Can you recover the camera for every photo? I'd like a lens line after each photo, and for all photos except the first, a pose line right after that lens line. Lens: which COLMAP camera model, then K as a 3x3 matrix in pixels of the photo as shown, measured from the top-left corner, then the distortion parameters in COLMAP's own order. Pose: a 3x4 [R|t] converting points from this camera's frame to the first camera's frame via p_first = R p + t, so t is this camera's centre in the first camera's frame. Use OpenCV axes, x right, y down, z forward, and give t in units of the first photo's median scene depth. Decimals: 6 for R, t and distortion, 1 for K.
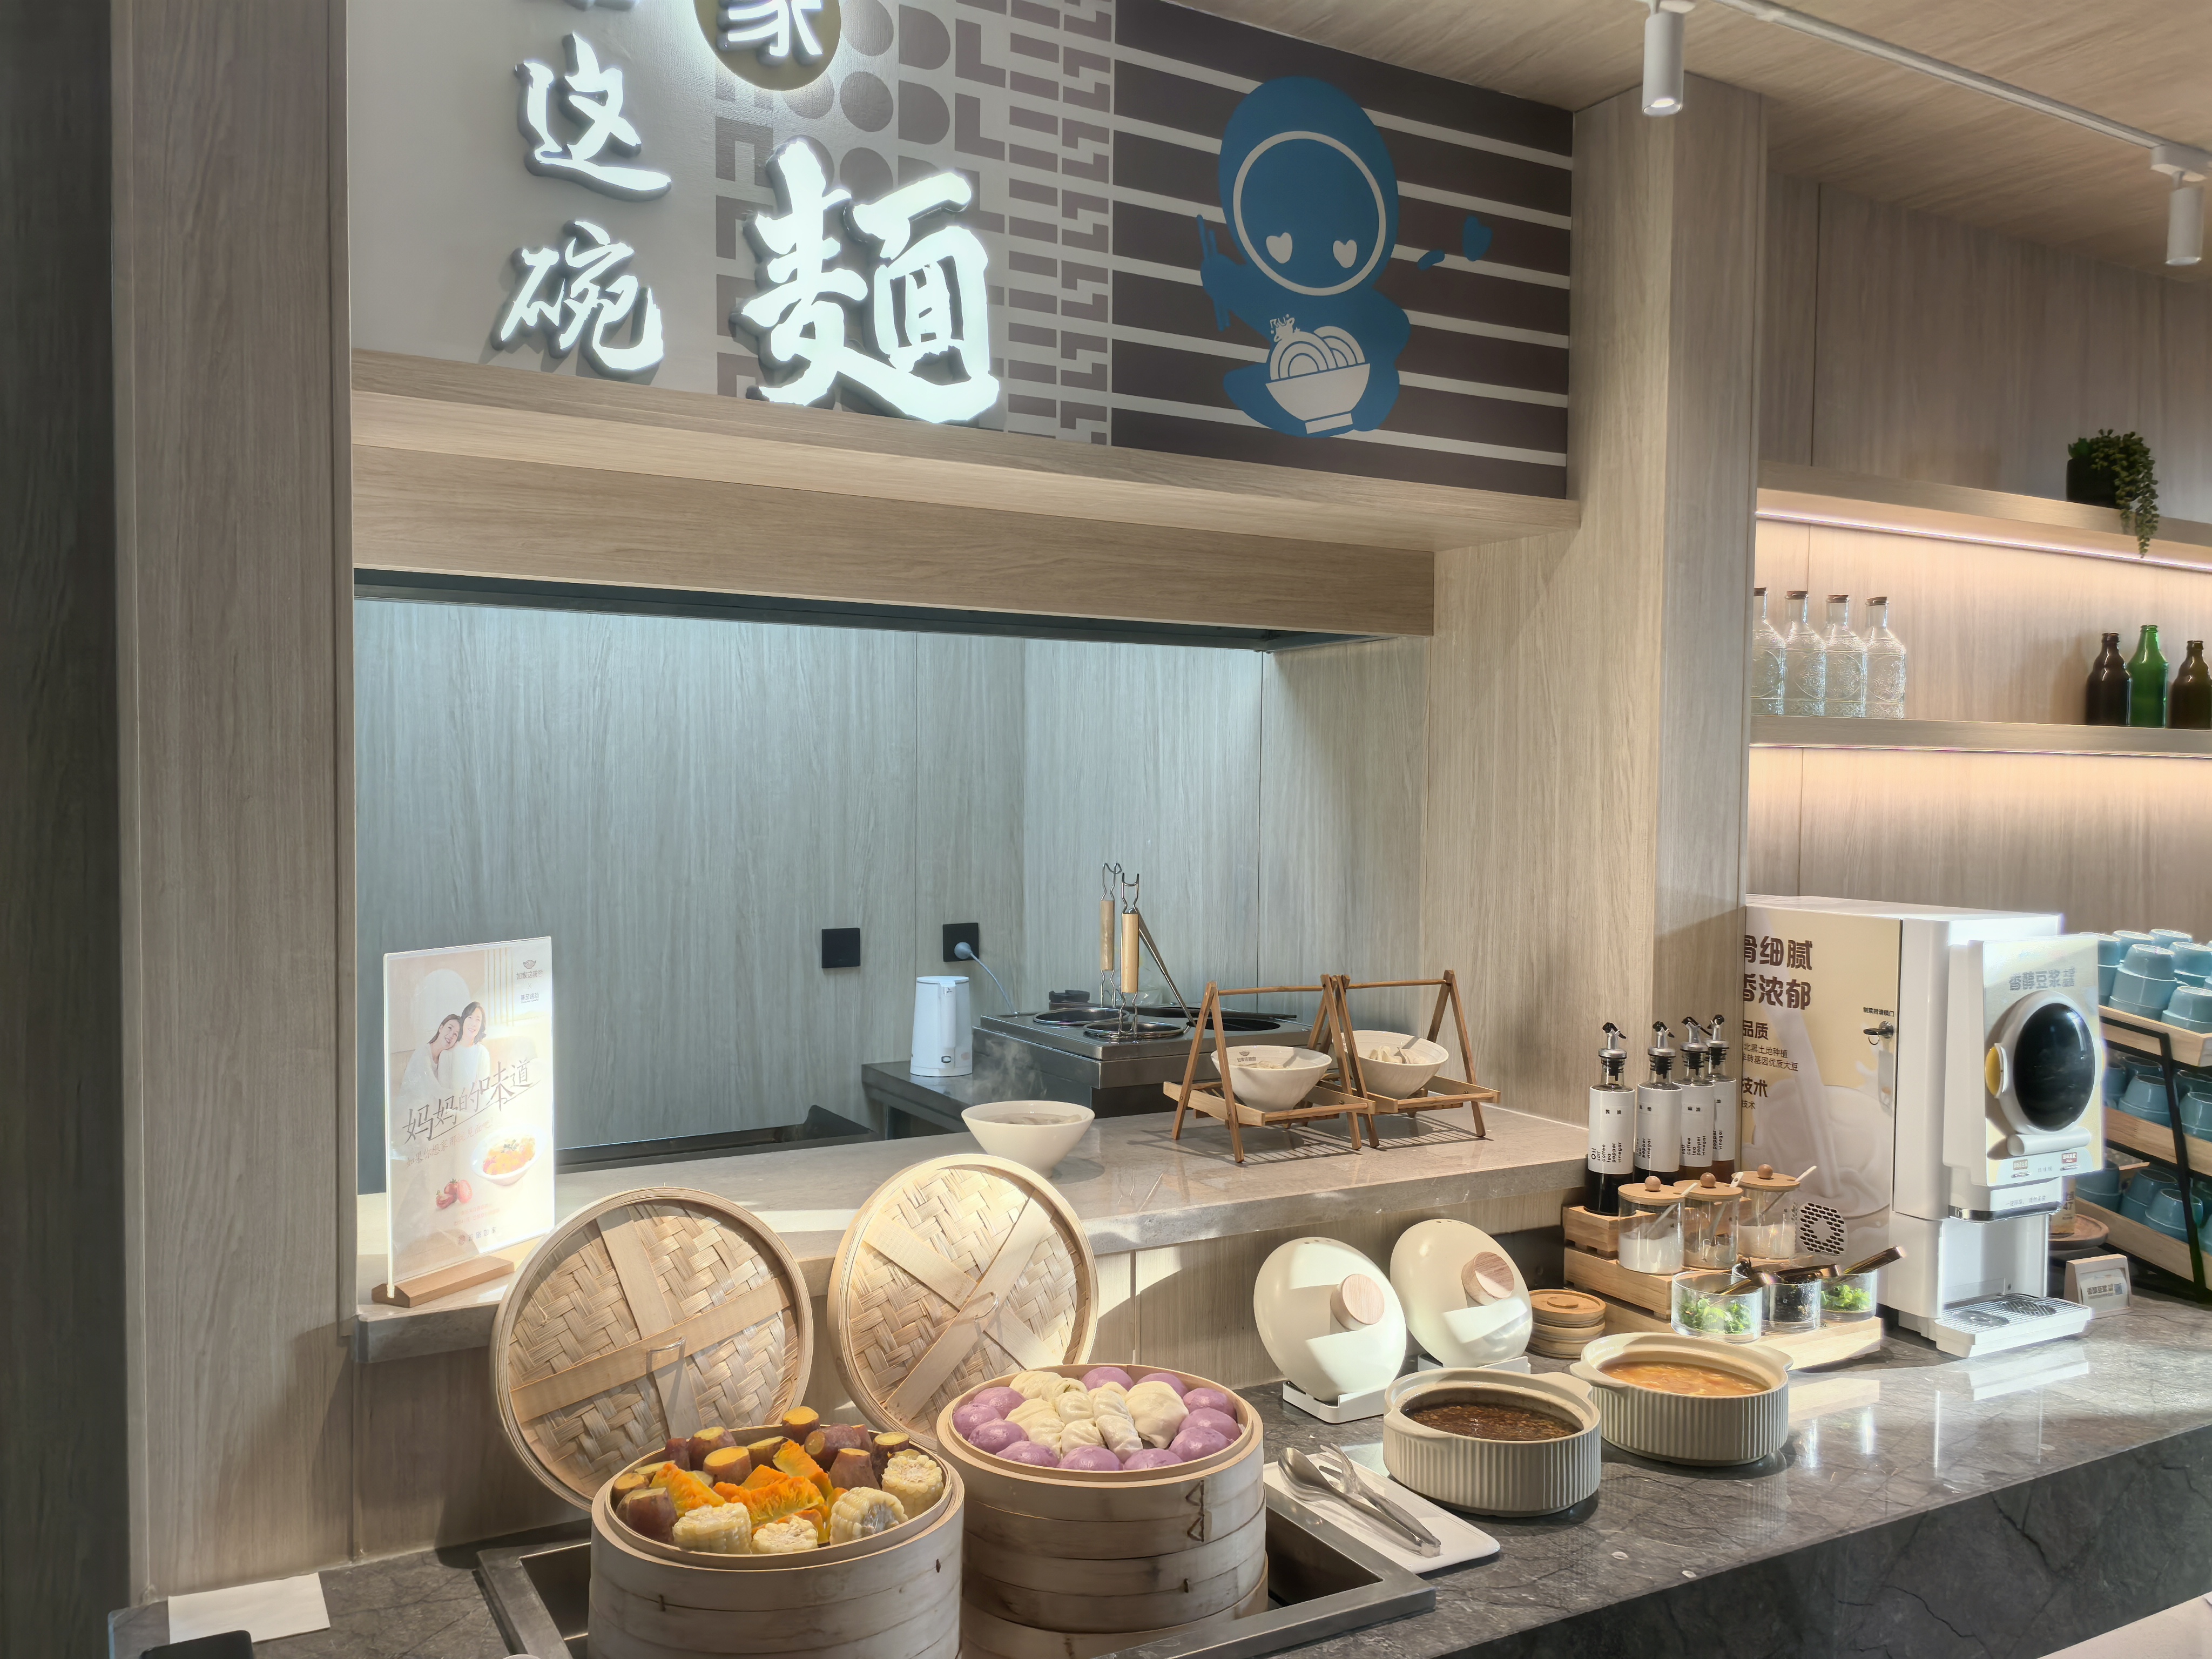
lens RADIAL K [[1748.3, 0, 1106.0], [0, 1748.3, 829.5], [0, 0, 1]] dist [0.120836, -0.166431]
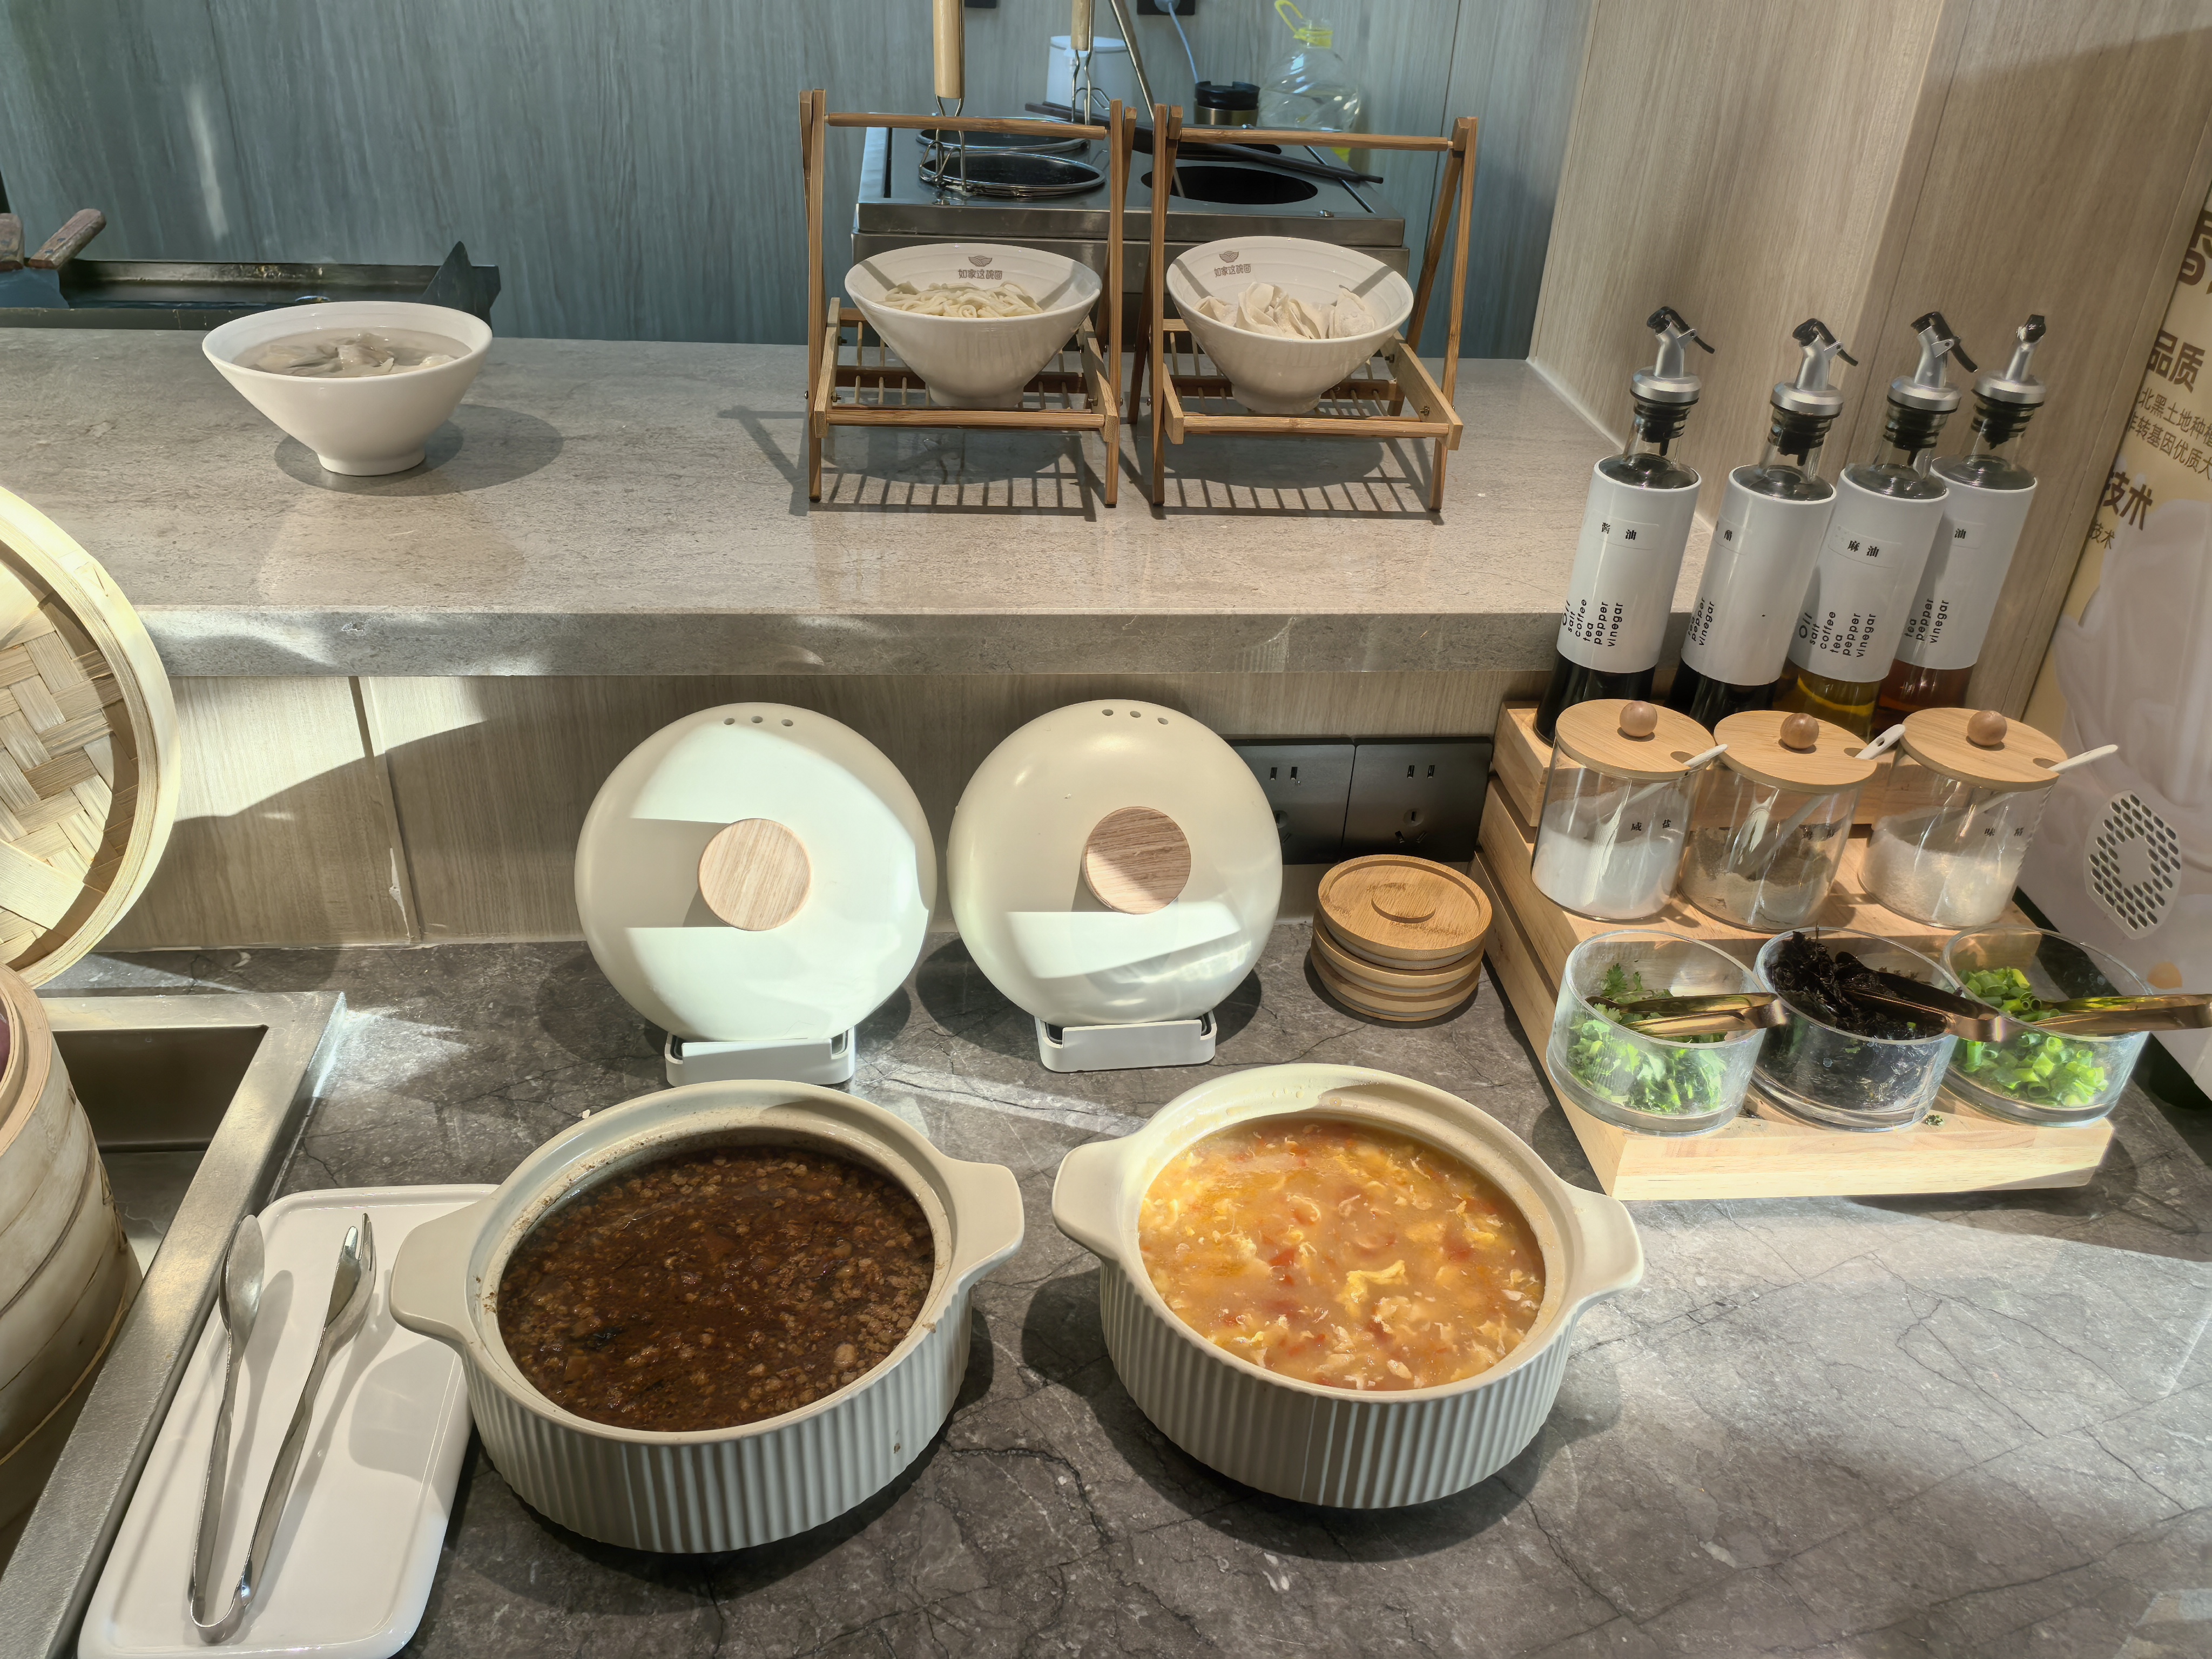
lens RADIAL K [[1748.3, 0, 1106.0], [0, 1748.3, 829.5], [0, 0, 1]] dist [0.120836, -0.166431]
pose [[0.918155, 0.236567, -0.317849, 0.314189], [-0.053376, 0.868735, 0.492392, 0.022200], [0.392610, -0.435126, 0.810261, 0.568465]]
